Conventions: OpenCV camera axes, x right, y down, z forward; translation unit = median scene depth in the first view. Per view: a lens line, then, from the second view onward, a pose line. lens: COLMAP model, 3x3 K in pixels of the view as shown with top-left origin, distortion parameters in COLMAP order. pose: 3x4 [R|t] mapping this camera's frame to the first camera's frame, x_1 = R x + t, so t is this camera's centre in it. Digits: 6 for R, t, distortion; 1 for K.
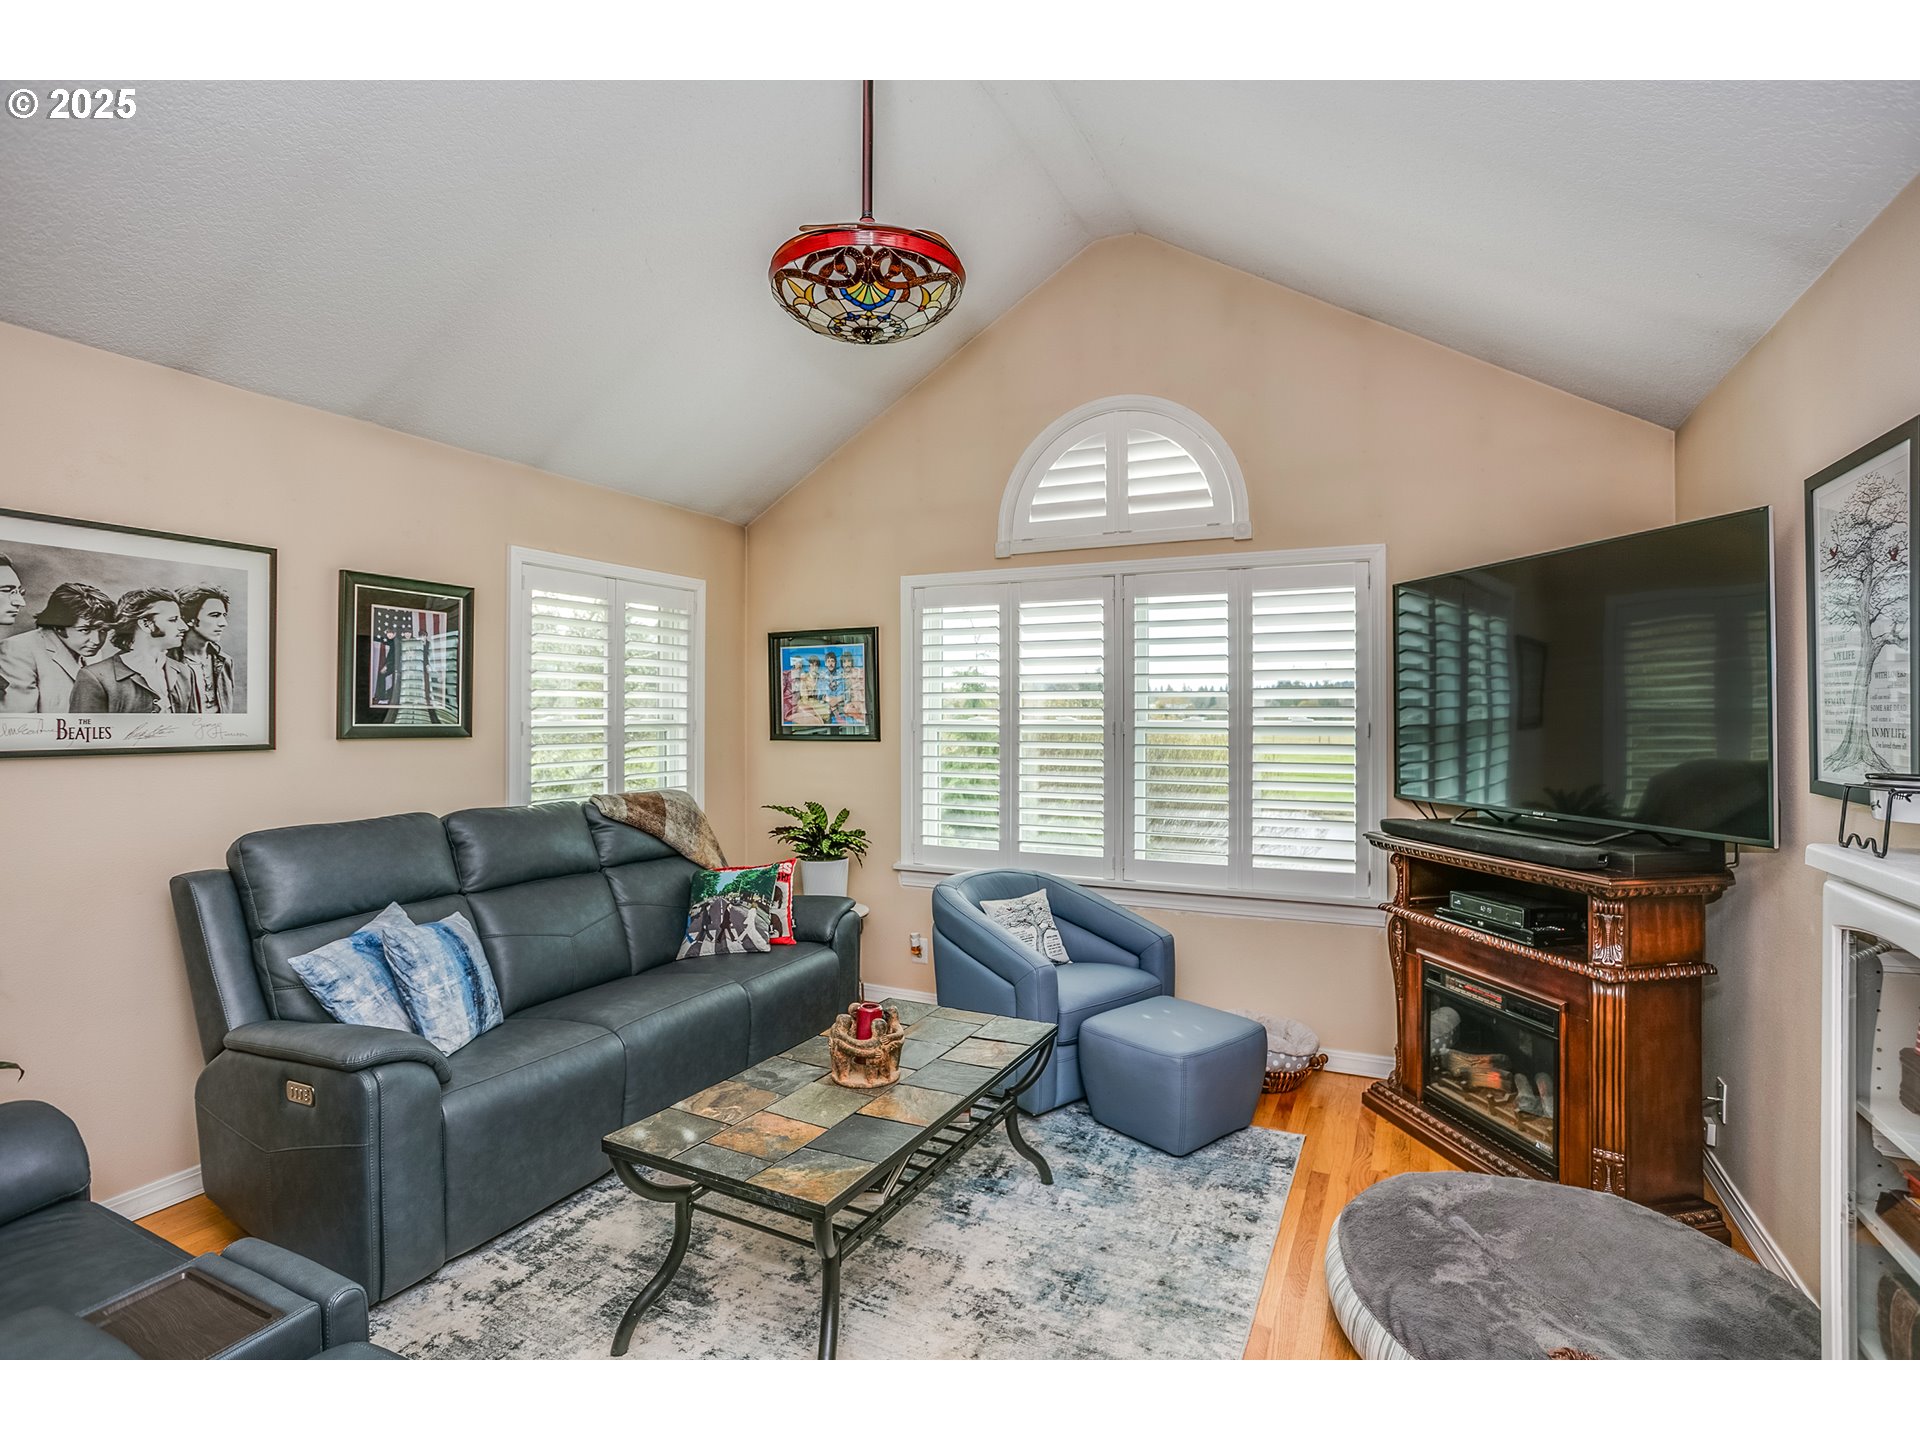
lens RADIAL K [[961.7, 0, 961.5], [0, 961.7, 718.1], [0, 0, 1]] dist [-0.032535, -0.000094]
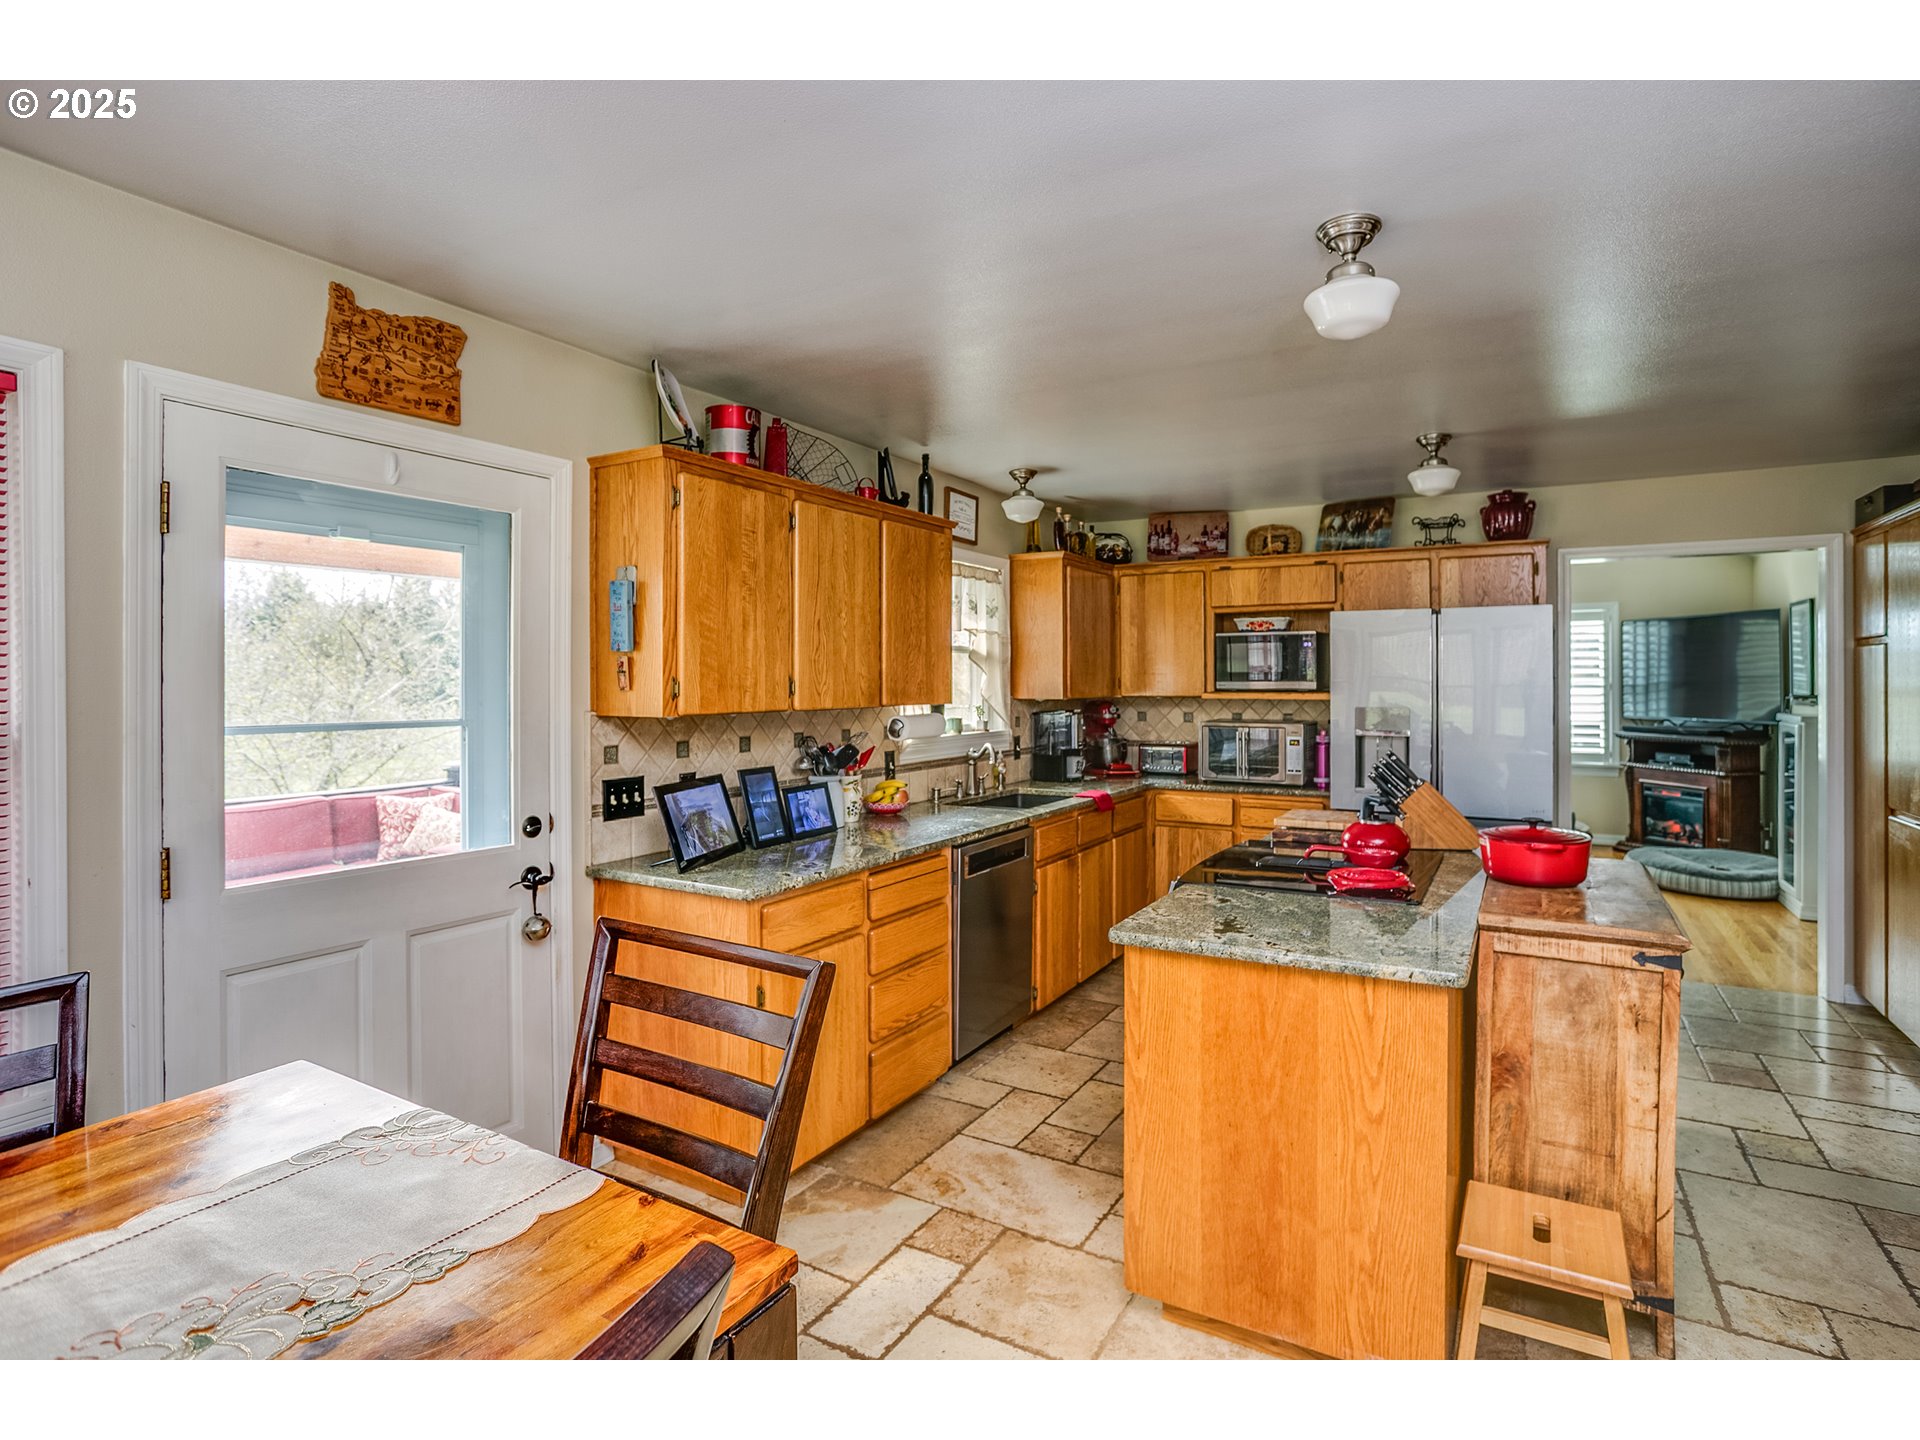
lens RADIAL K [[961.7, 0, 953.4], [0, 961.7, 699.4], [0, 0, 1]] dist [-0.032535, -0.000094]
pose [[0.995398, -0.009612, -0.095339, -0.722213], [0.010157, 0.999935, 0.005229, 0.011904], [0.095282, -0.006173, 0.995431, -1.087148]]
